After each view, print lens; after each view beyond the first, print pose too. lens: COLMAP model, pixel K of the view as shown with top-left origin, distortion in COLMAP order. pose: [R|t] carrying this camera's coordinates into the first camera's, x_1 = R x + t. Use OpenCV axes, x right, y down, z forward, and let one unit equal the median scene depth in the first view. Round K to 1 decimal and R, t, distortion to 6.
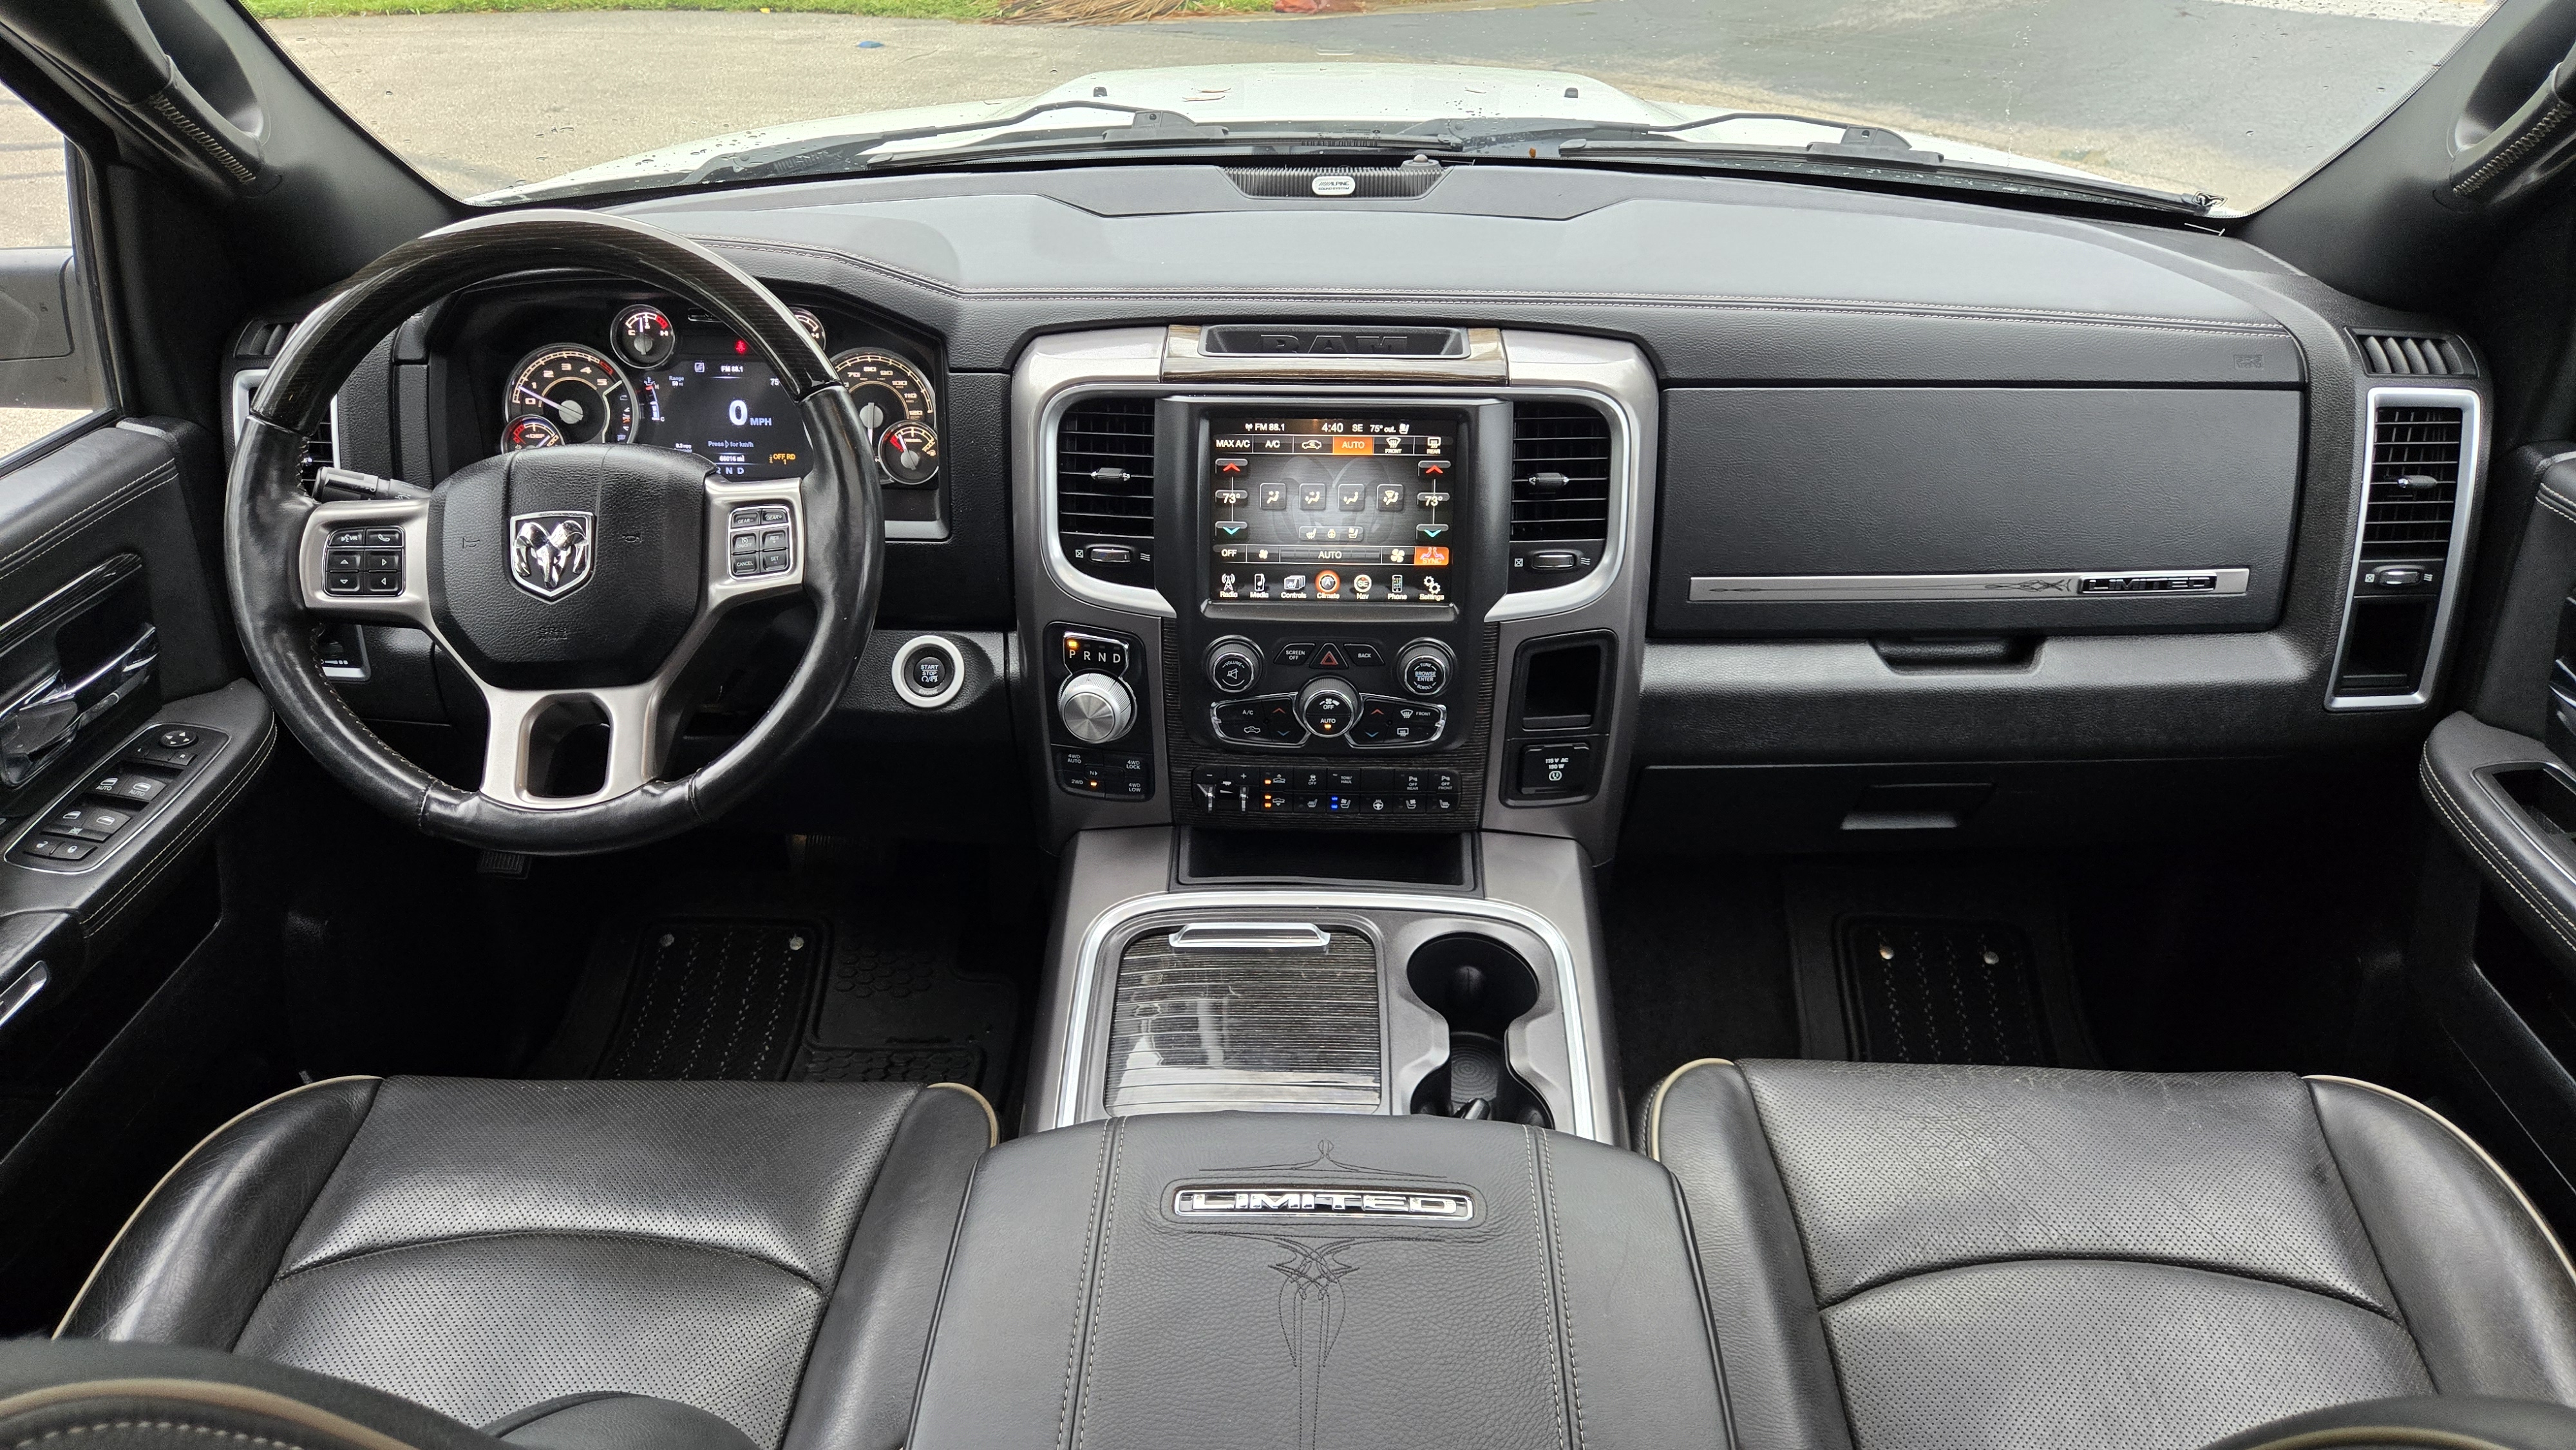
lens RADIAL K [[1774.2, 0, 1290.4], [0, 1774.2, 709.6], [0, 0, 1]] dist [0.044503, -0.023979]
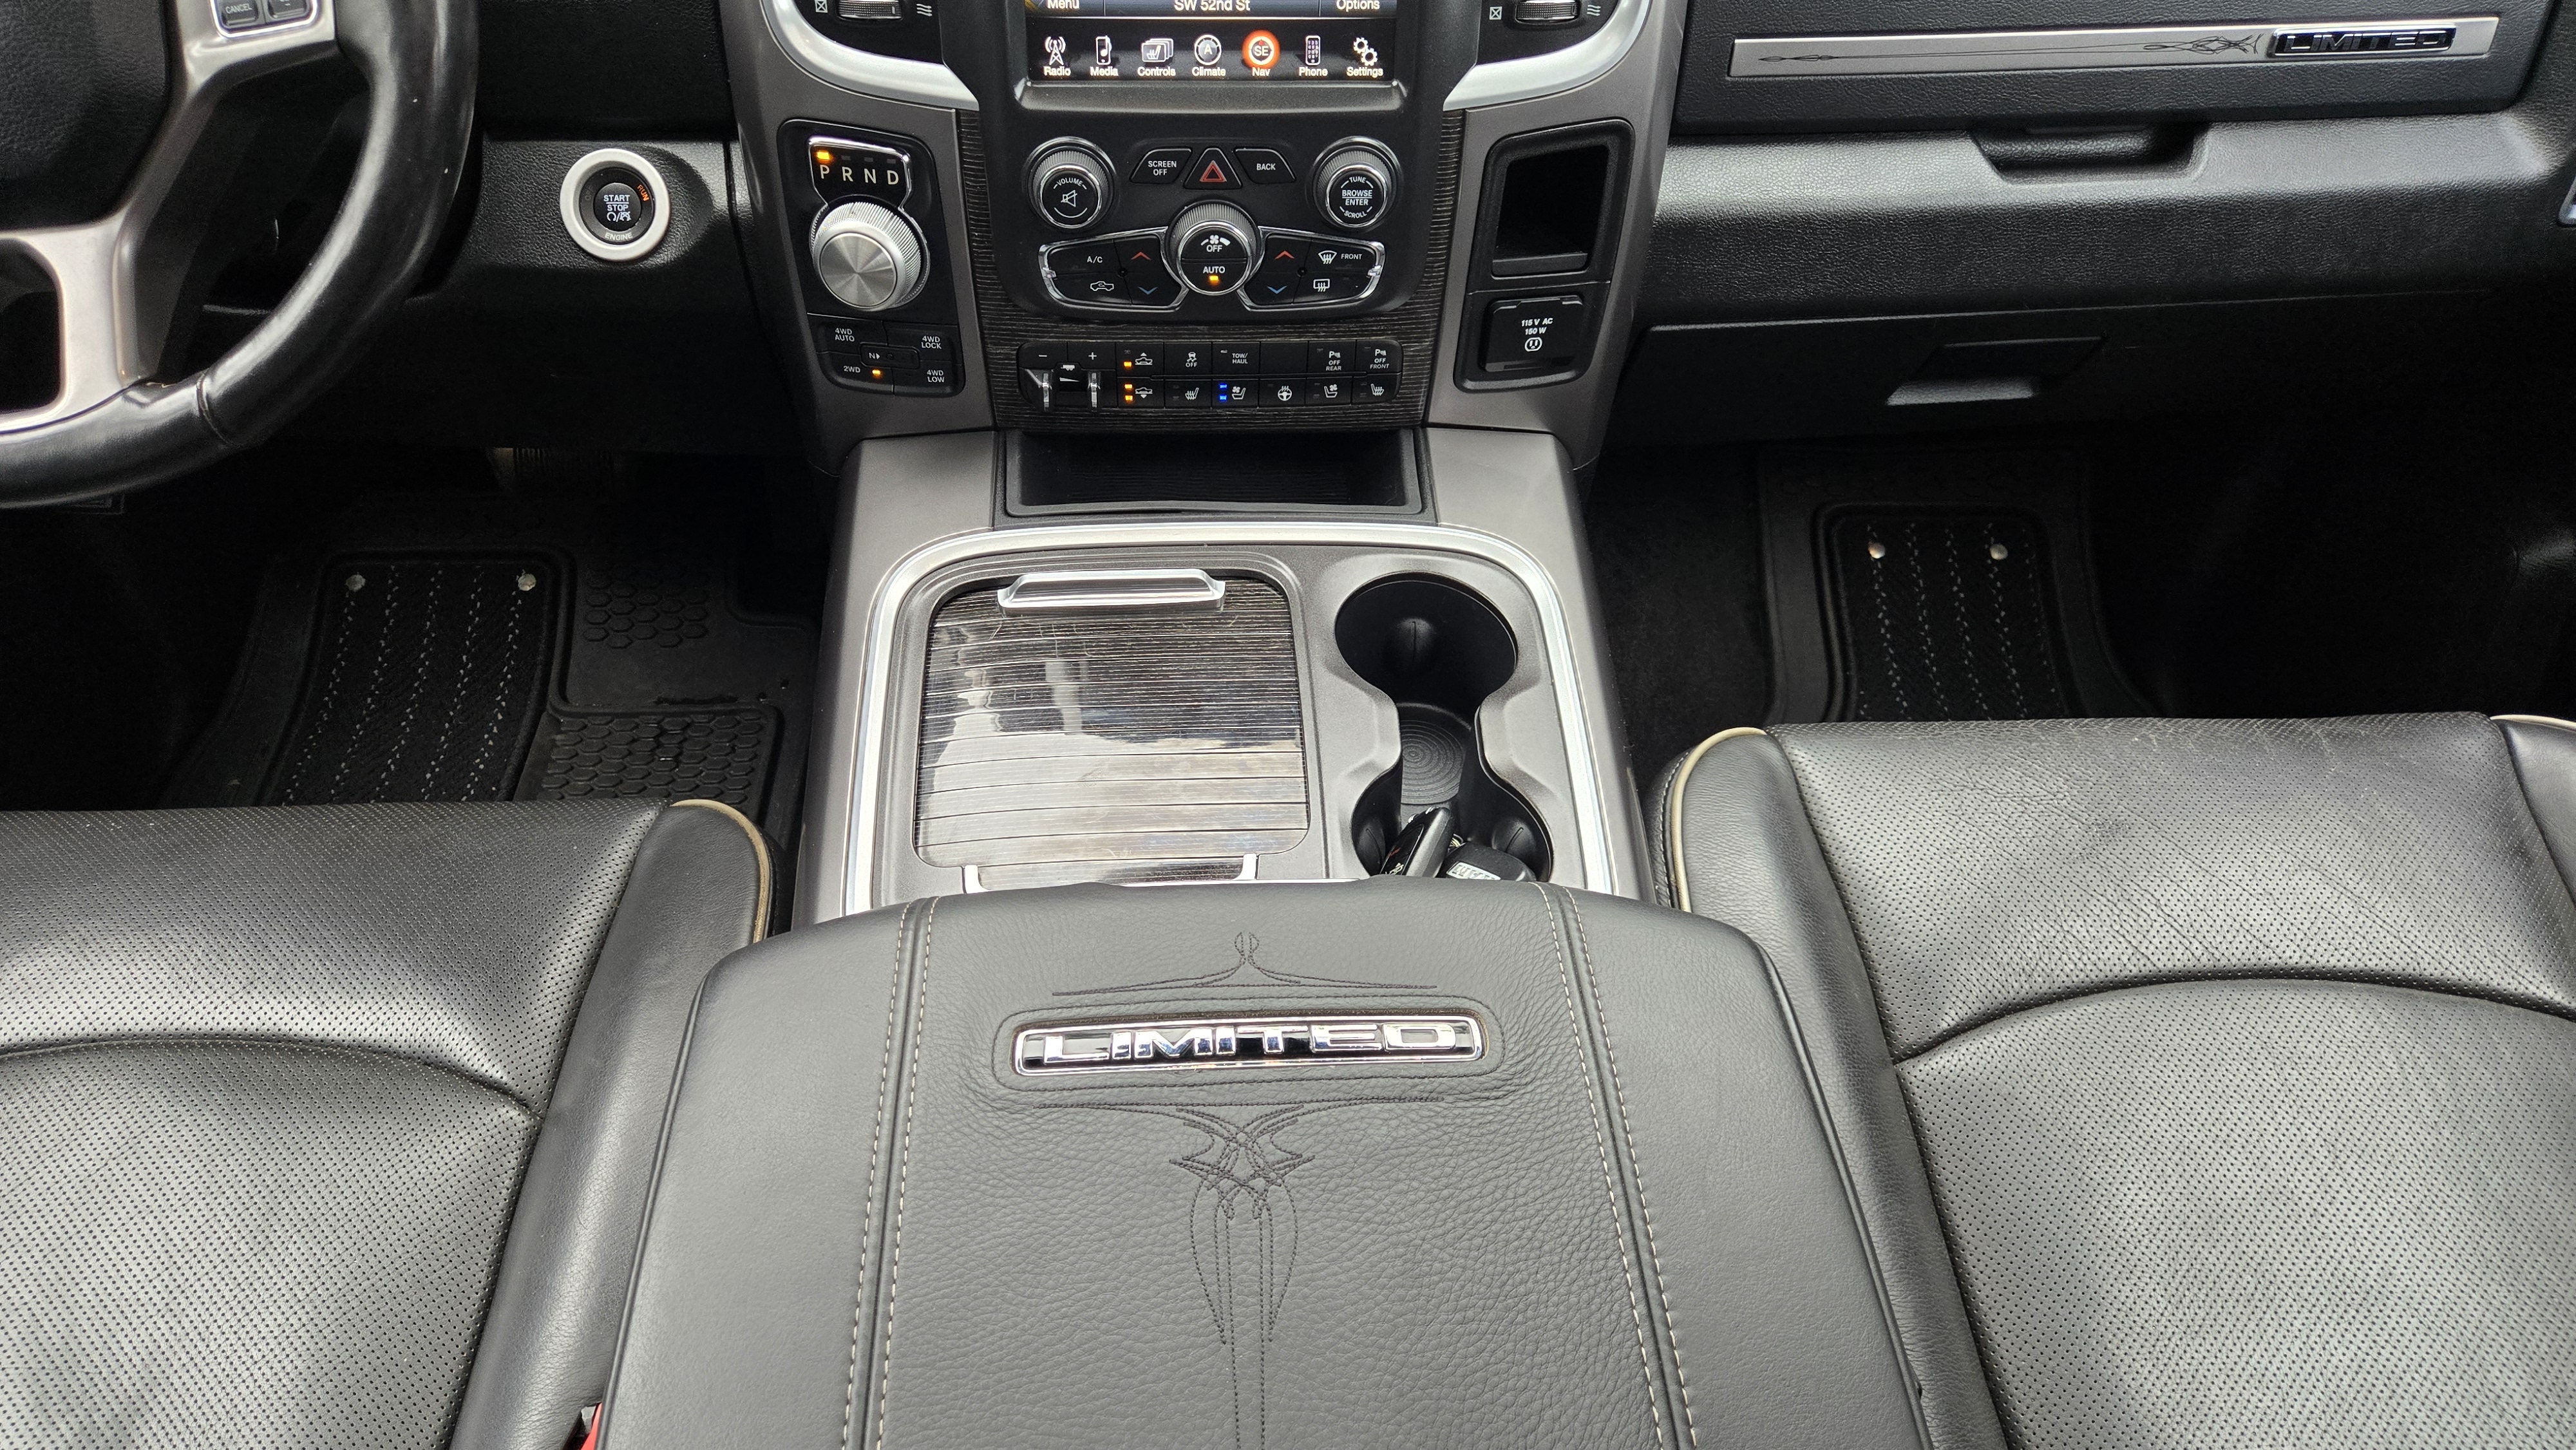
lens RADIAL K [[1774.2, 0, 1256.7], [0, 1774.2, 741.6], [0, 0, 1]] dist [0.044503, -0.023979]
pose [[0.997569, -0.036535, 0.059334, -0.009596], [0.020252, 0.966782, 0.254800, 0.007927], [-0.066673, -0.252979, 0.965172, 0.302537]]
